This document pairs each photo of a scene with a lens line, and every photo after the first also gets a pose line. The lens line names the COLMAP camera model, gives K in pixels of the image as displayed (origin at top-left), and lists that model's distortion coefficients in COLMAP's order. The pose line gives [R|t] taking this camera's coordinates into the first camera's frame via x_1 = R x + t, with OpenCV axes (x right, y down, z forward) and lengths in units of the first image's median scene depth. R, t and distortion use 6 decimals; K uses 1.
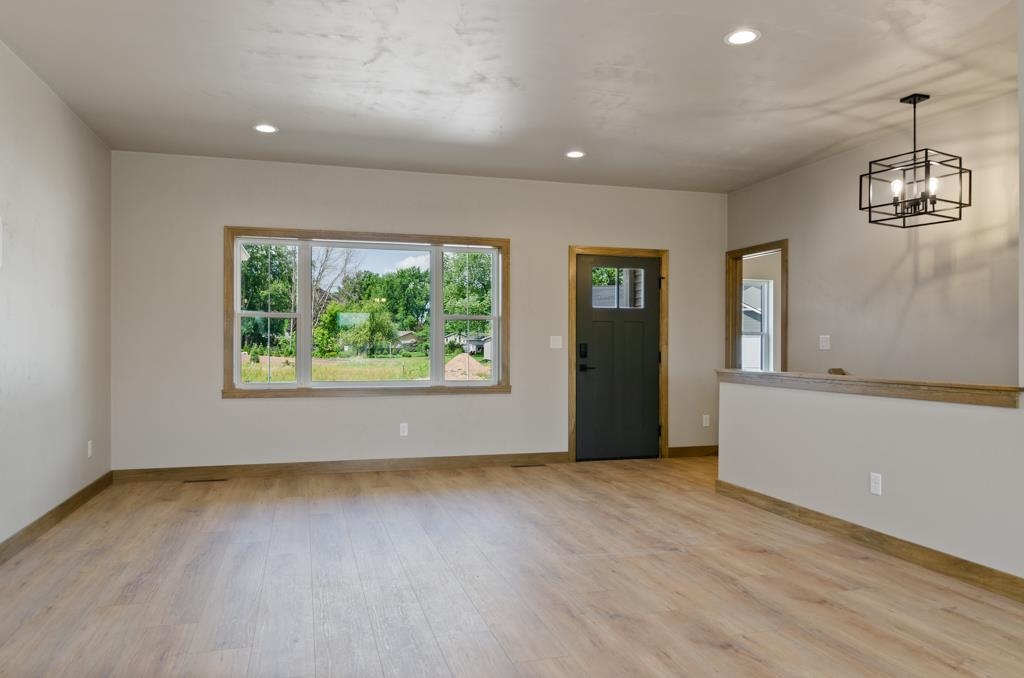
lens RADIAL K [[708.1, 0, 513.4], [0, 708.1, 351.1], [0, 0, 1]] dist [-0.001267, -0.000931]
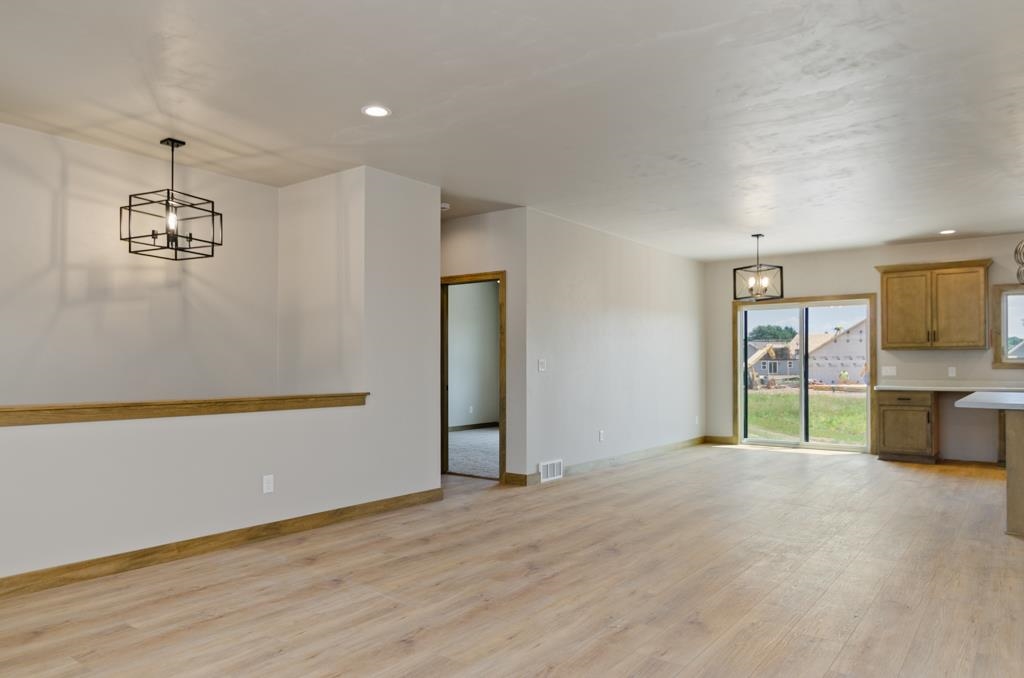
lens RADIAL K [[689.9, 0, 515.0], [0, 689.9, 359.0], [0, 0, 1]] dist [-0.002897, -0.001761]
pose [[-0.599474, 0.003583, 0.800386, -0.441944], [0.003556, 0.999992, -0.001813, -0.013796], [-0.800386, 0.001759, -0.599482, 0.893254]]
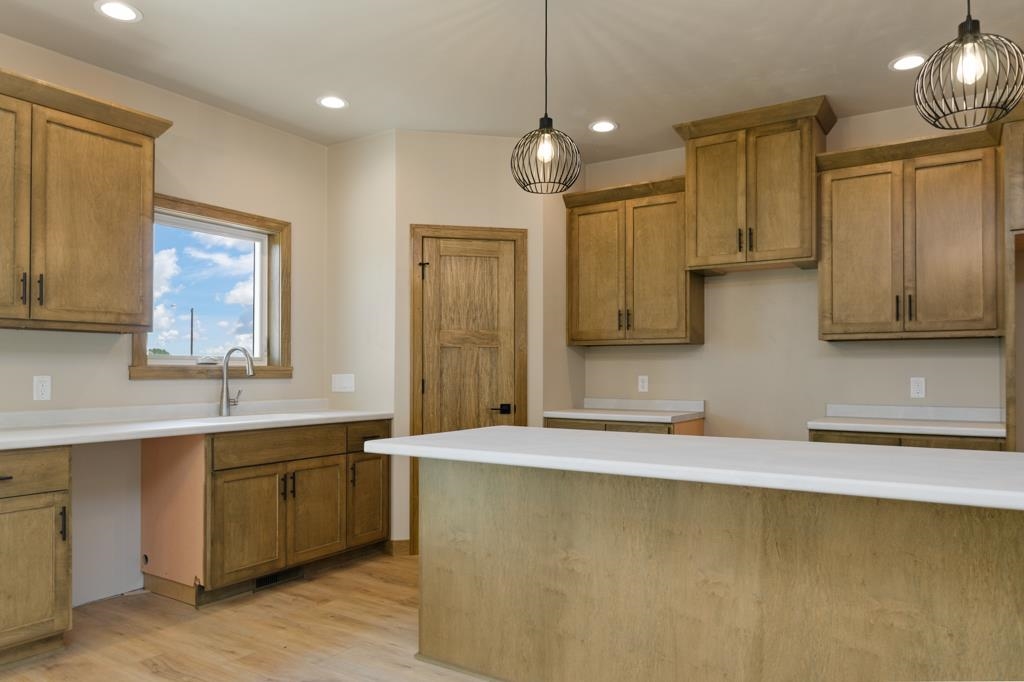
lens RADIAL K [[692.8, 0, 509.9], [0, 692.8, 364.4], [0, 0, 1]] dist [-0.000512, -0.004142]
pose [[-0.760973, -0.010838, -0.648694, 0.218334], [-0.008943, 0.999941, -0.006215, -0.005389], [0.648722, 0.001072, -0.761024, -0.004304]]
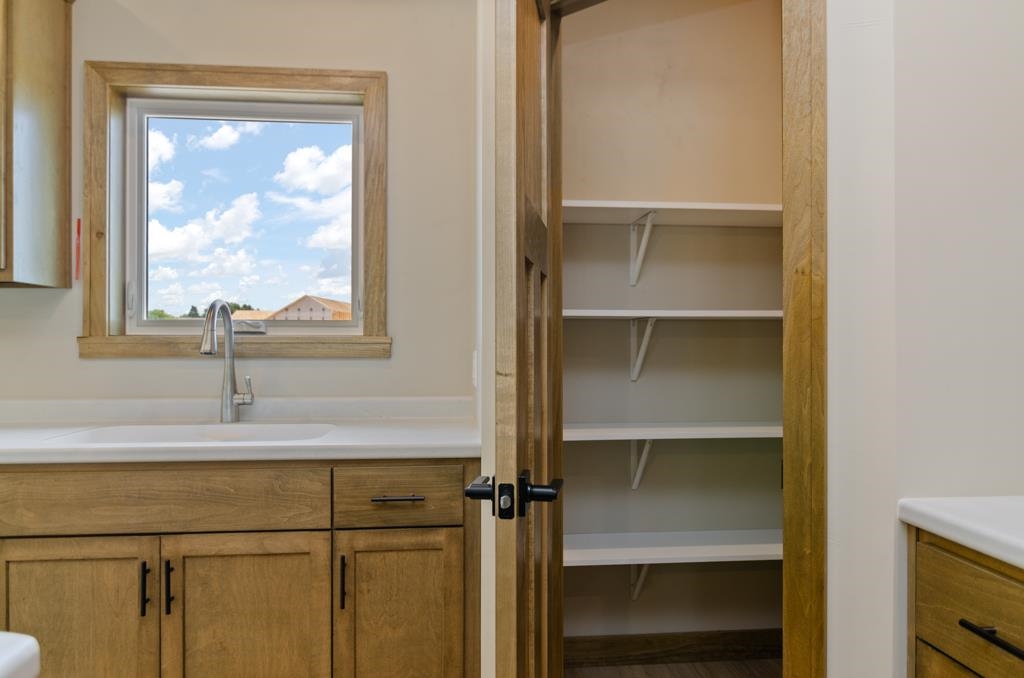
lens RADIAL K [[678.3, 0, 512.0], [0, 678.3, 339.0], [0, 0, 1]] dist [-0.001749, -0.000909]
pose [[-0.981706, -0.002577, 0.190383, -0.229356], [-0.002534, 0.999997, 0.000469, -0.004504], [-0.190384, -0.000022, -0.981710, -0.346351]]
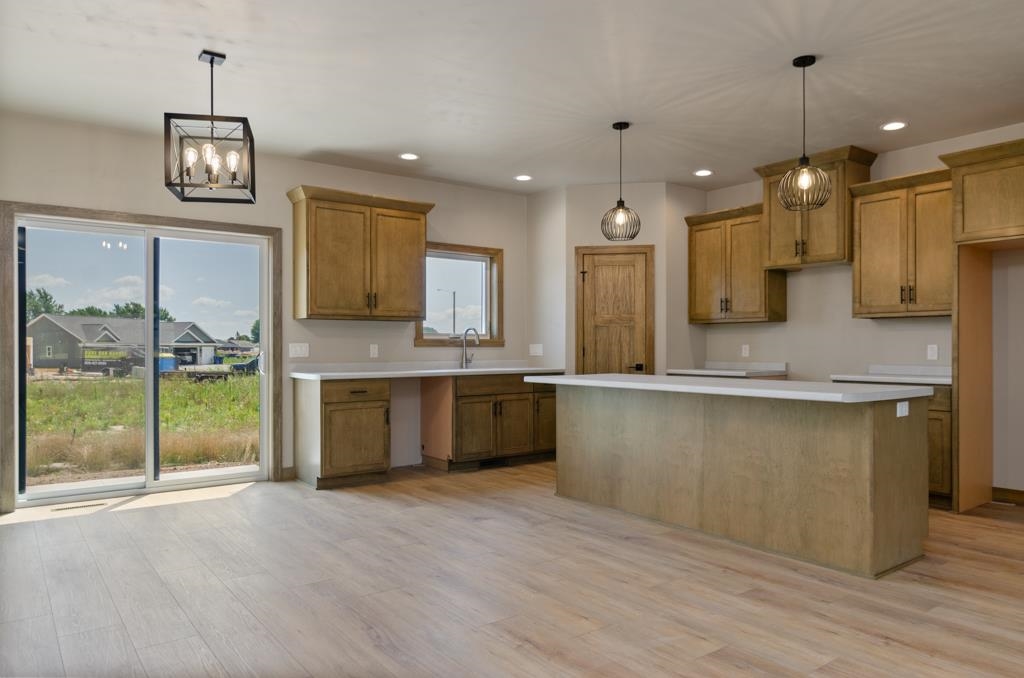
lens RADIAL K [[688.9, 0, 513.4], [0, 688.9, 346.8], [0, 0, 1]] dist [0.000143, -0.003026]
pose [[-0.936111, -0.002653, -0.351695, 0.312936], [-0.005212, 0.999966, 0.006329, -0.000558], [0.351666, 0.007757, -0.936093, 0.384159]]
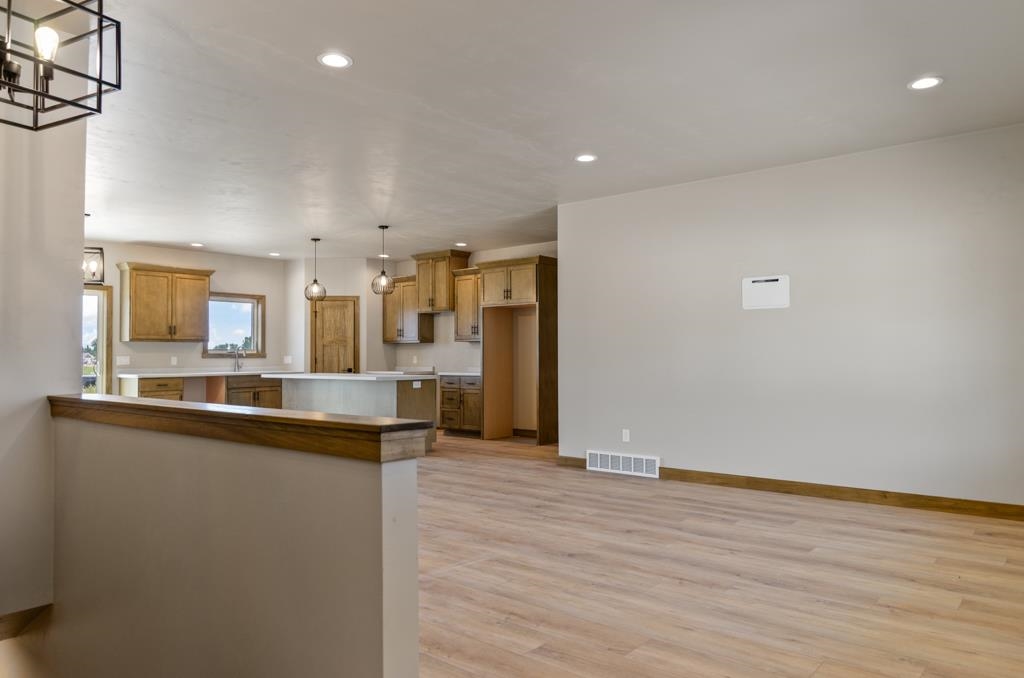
lens RADIAL K [[697.1, 0, 512.0], [0, 697.1, 339.0], [0, 0, 1]] dist [-0.003364, -0.001082]
pose [[-0.831675, -0.014392, -0.555077, 0.398751], [-0.003168, 0.999771, -0.021175, -0.006365], [0.555254, -0.015852, -0.831530, 1.180128]]
